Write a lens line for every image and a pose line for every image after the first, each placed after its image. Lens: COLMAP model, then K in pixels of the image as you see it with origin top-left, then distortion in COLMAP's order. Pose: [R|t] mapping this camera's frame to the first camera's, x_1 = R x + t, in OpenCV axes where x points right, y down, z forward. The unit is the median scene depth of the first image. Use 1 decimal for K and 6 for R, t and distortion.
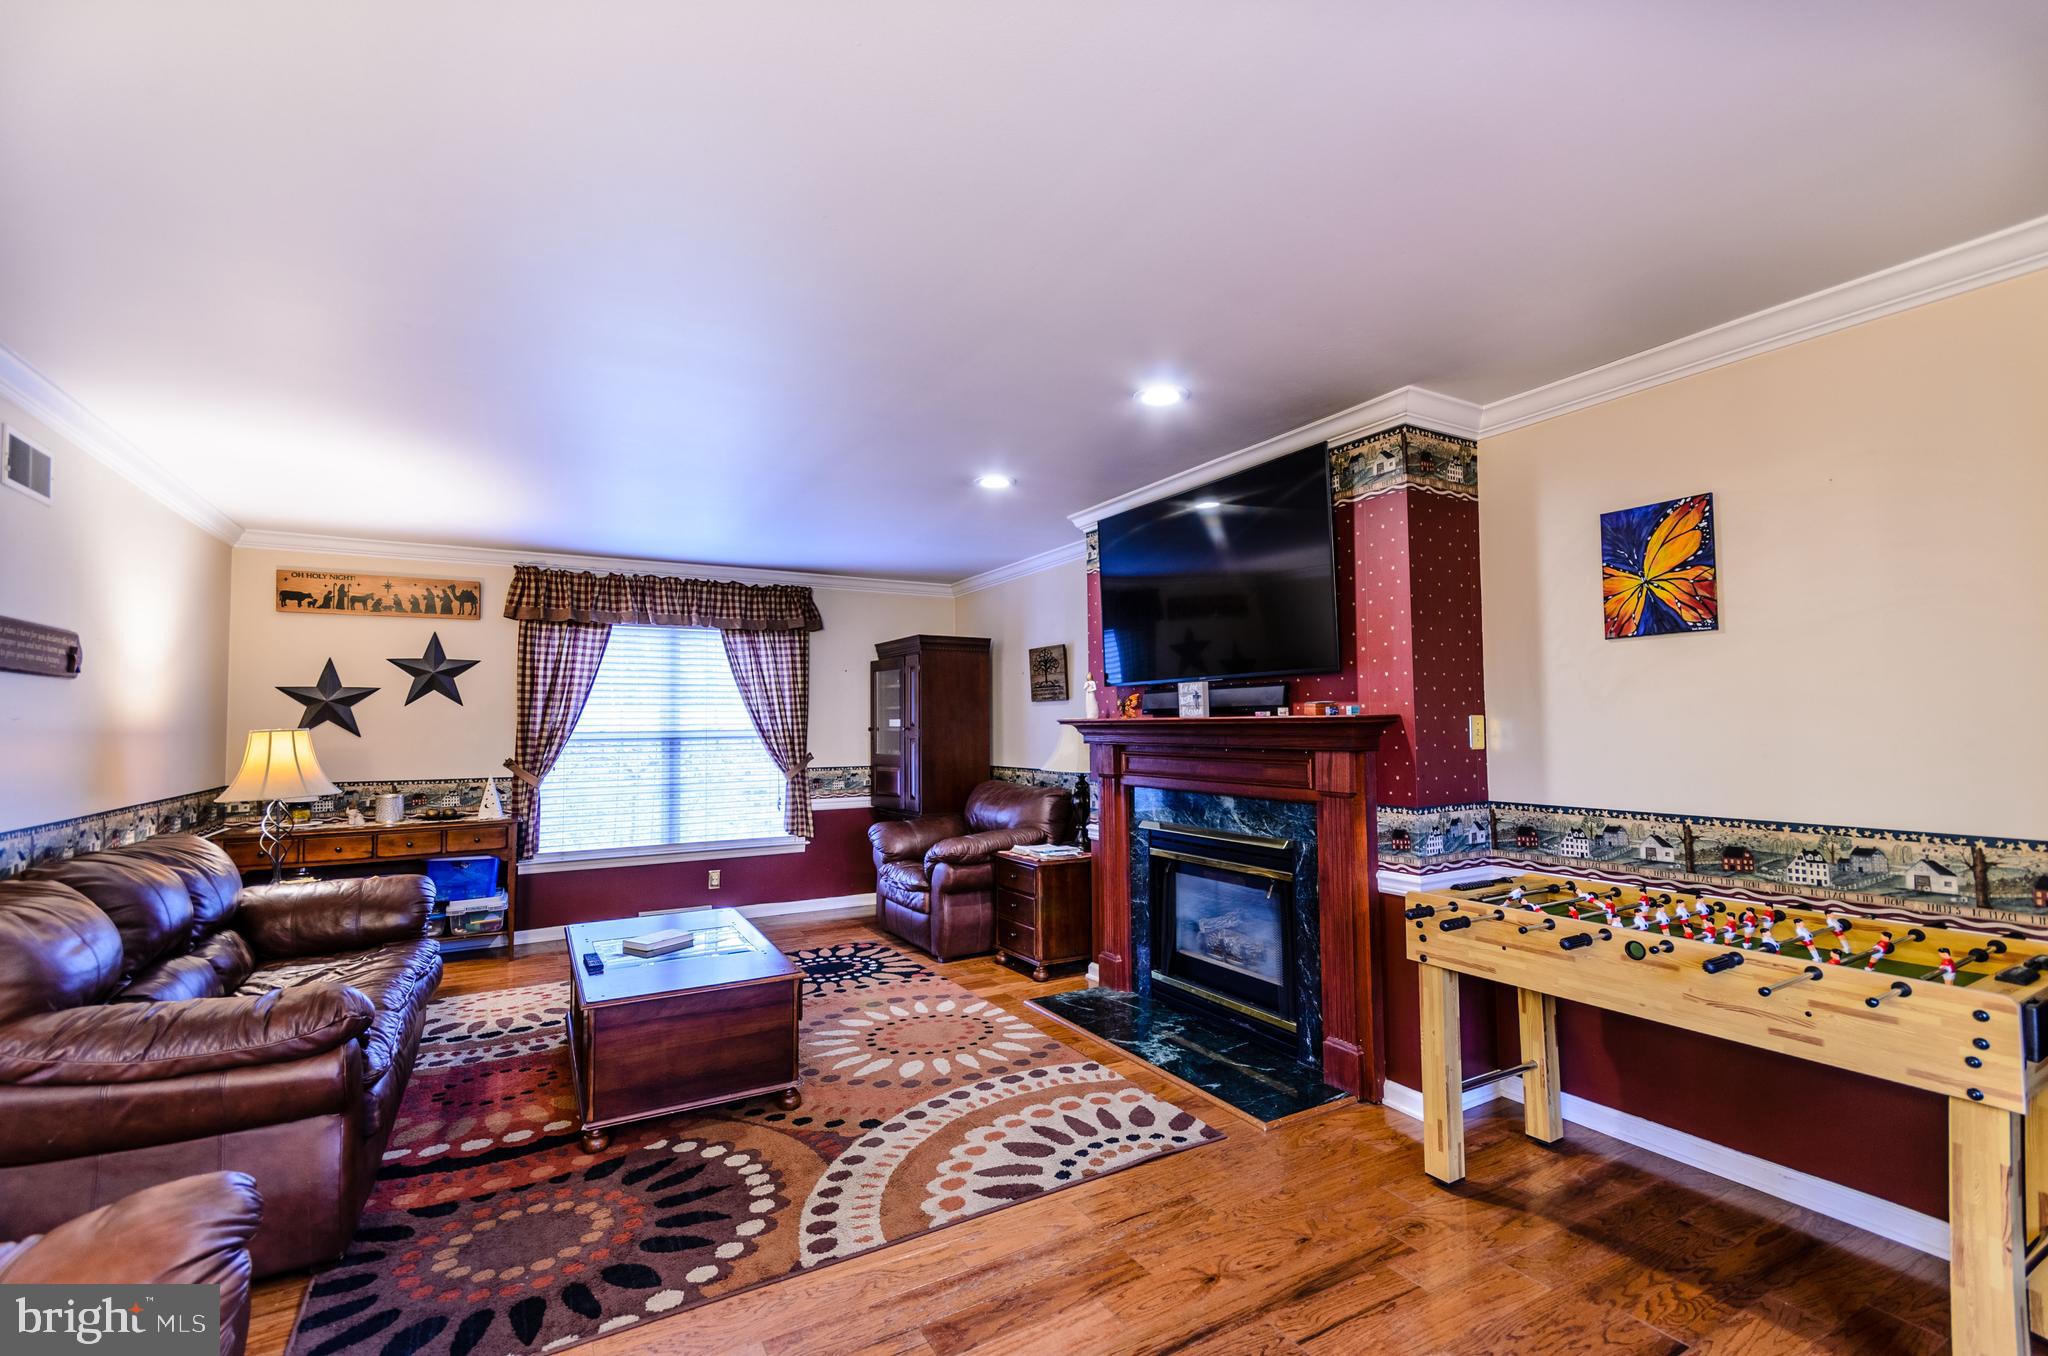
lens RADIAL K [[893.8, 0, 1035.5], [0, 893.8, 691.5], [0, 0, 1]] dist [0.003127, 0.002516]
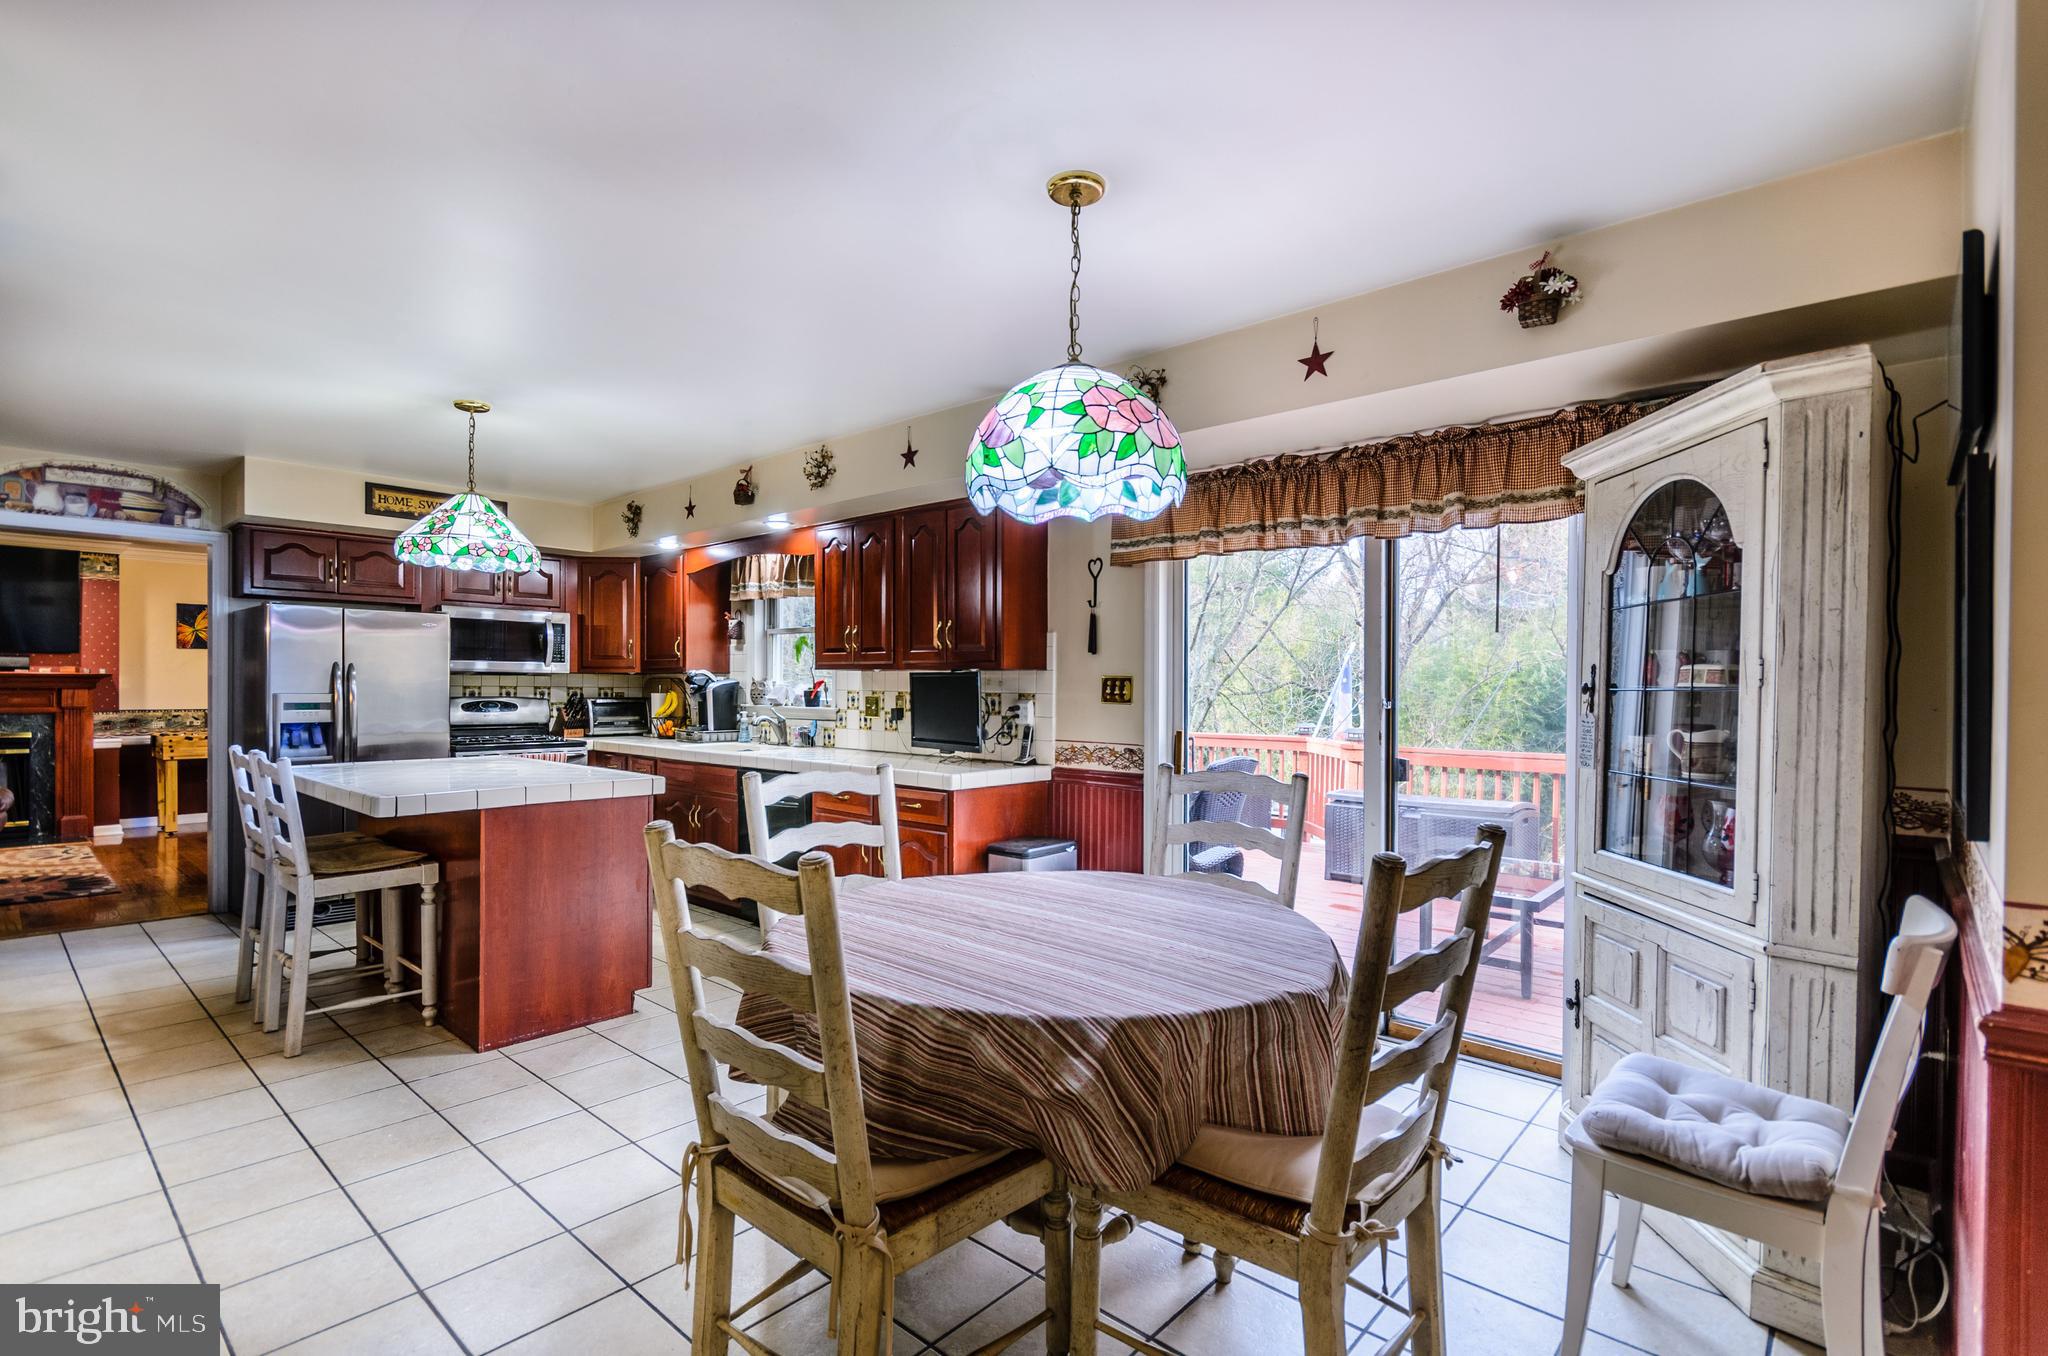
lens RADIAL K [[948.5, 0, 1025.2], [0, 948.5, 686.9], [0, 0, 1]] dist [0.001768, -0.006624]
pose [[-0.303935, 0.008977, 0.952650, -2.708651], [-0.036474, 0.999113, -0.021051, 0.025363], [-0.951994, -0.041145, -0.303338, -0.570530]]
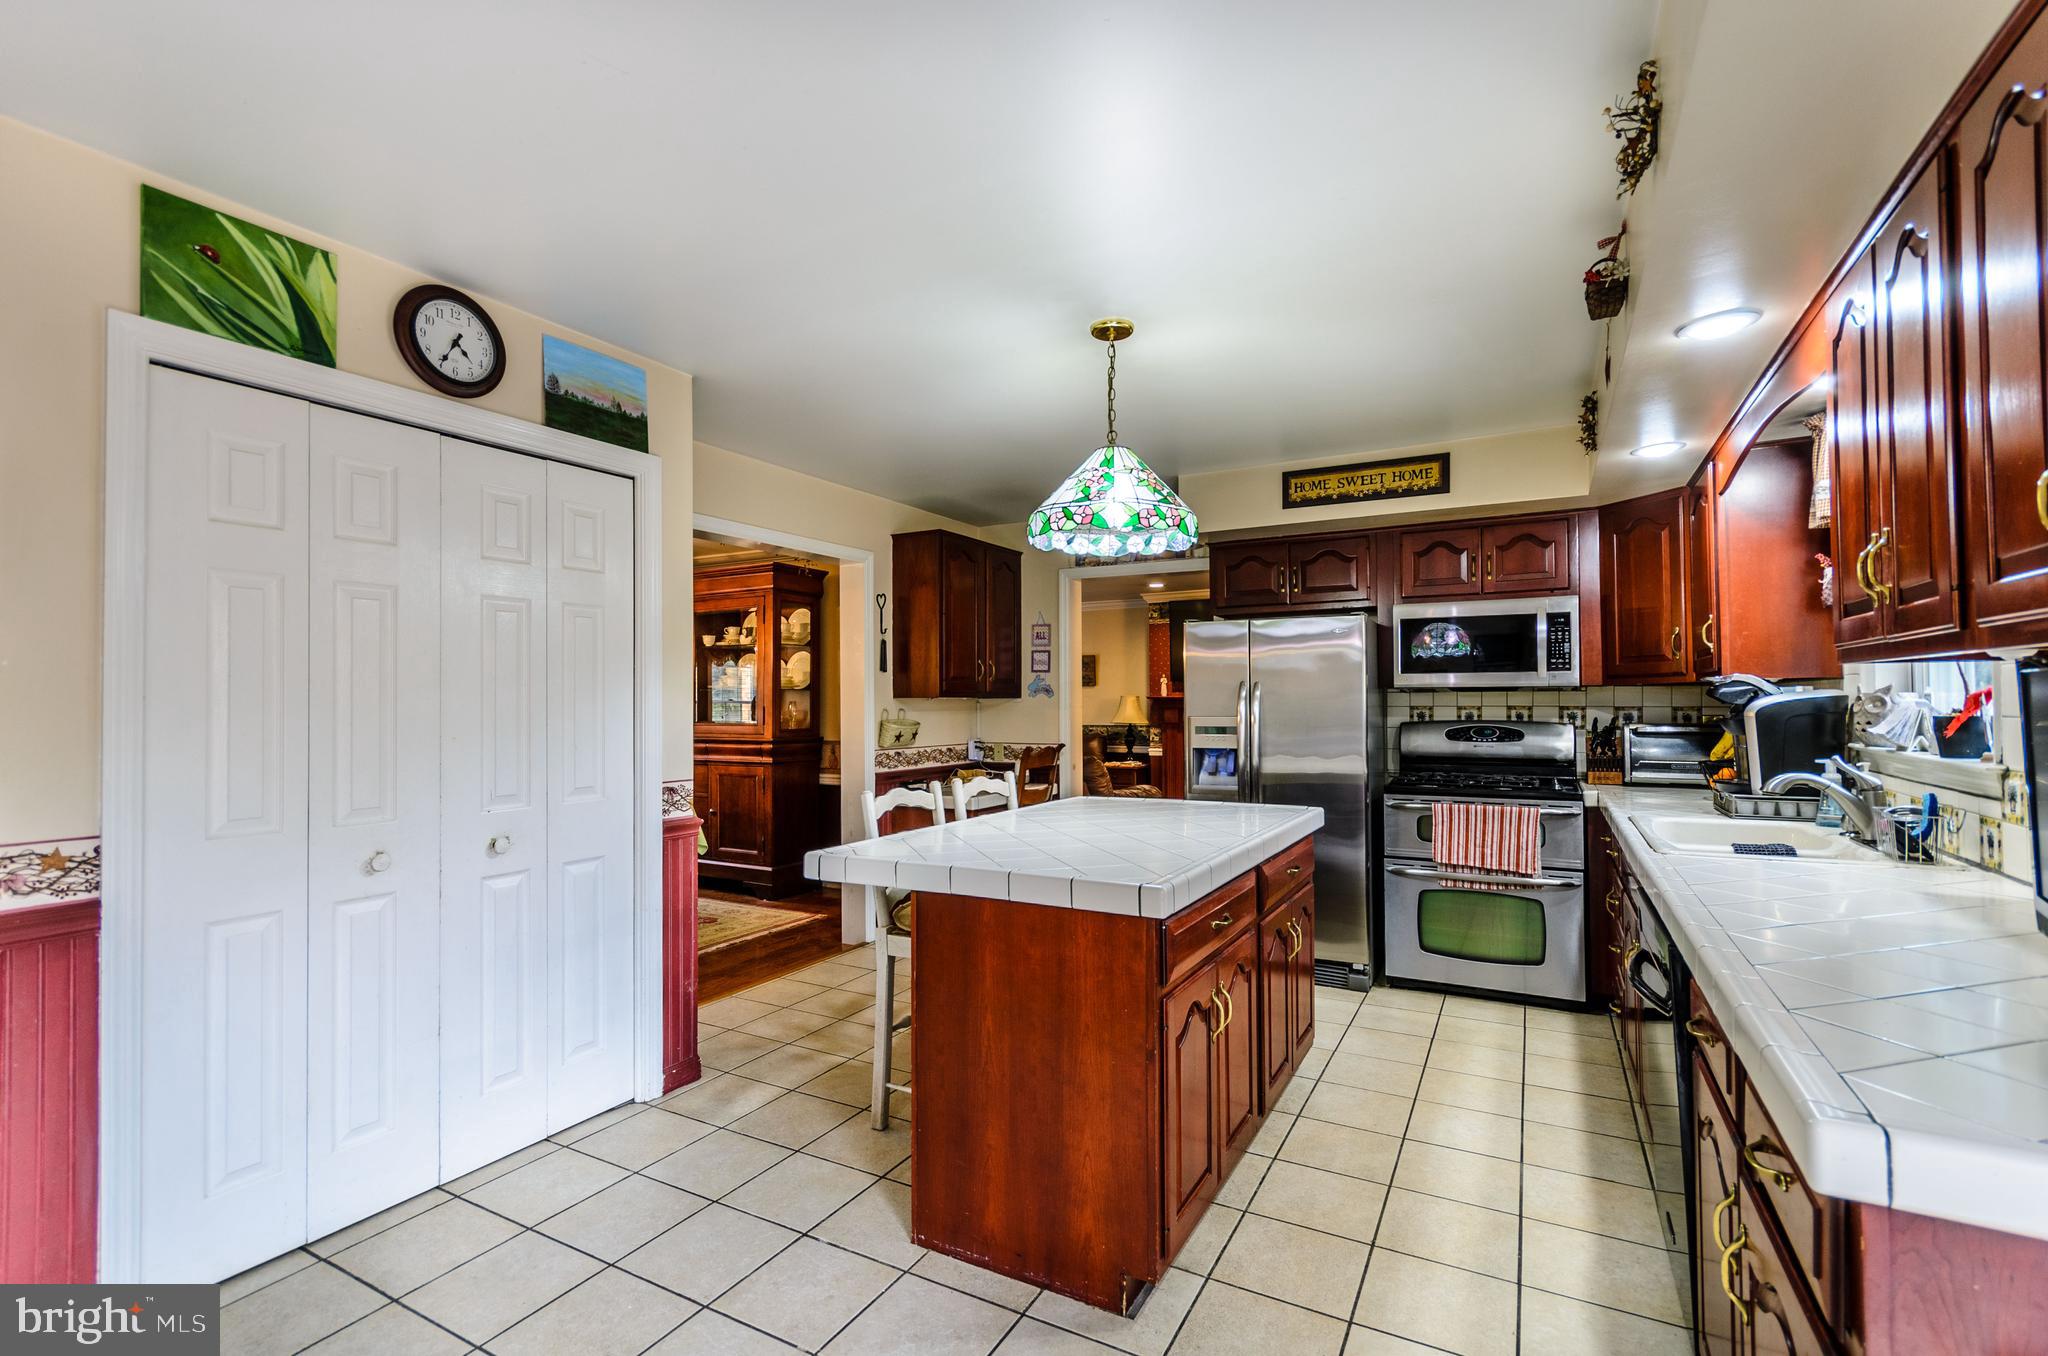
lens RADIAL K [[893.8, 0, 1038.0], [0, 893.8, 720.5], [0, 0, 1]] dist [0.003127, 0.002516]
pose [[0.856932, -0.004362, 0.515411, -1.818416], [-0.021814, 0.998761, 0.044721, -0.001679], [-0.514968, -0.049566, 0.855775, -0.940887]]
